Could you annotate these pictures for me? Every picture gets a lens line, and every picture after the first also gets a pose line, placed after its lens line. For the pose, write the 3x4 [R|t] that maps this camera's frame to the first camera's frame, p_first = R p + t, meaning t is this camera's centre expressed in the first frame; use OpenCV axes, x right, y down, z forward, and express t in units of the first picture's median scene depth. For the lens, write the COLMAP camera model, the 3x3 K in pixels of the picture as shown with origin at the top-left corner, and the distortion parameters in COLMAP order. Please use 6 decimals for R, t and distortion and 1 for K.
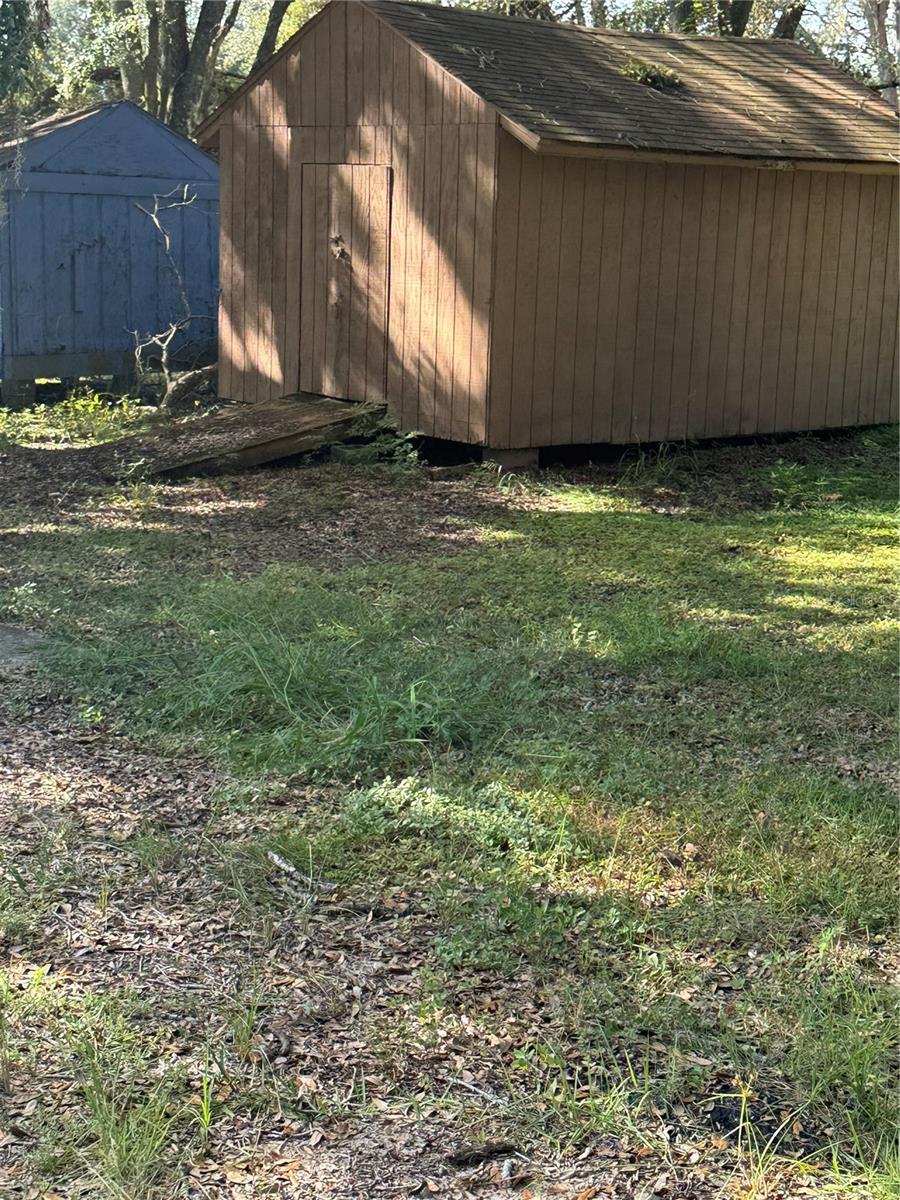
lens RADIAL K [[1969.8, 0, 450.0], [0, 1969.8, 600.0], [0, 0, 1]] dist [0.123217, -0.104865]
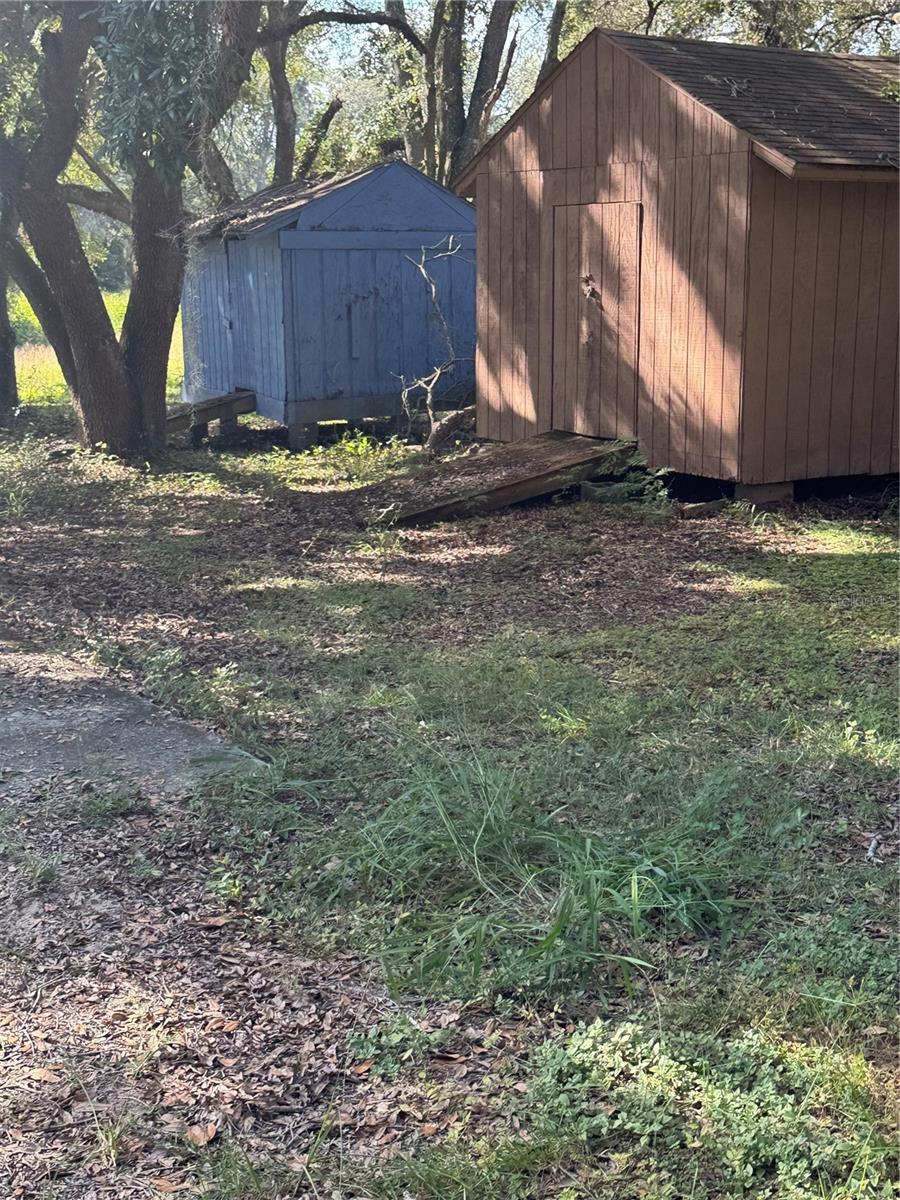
lens RADIAL K [[1566.5, 0, 450.0], [0, 1566.5, 600.0], [0, 0, 1]] dist [0.106923, 0.009874]
pose [[0.986358, -0.007968, -0.164424, 0.004764], [0.010402, 0.999849, 0.013948, -0.031228], [0.164288, -0.015468, 0.986291, 0.199560]]
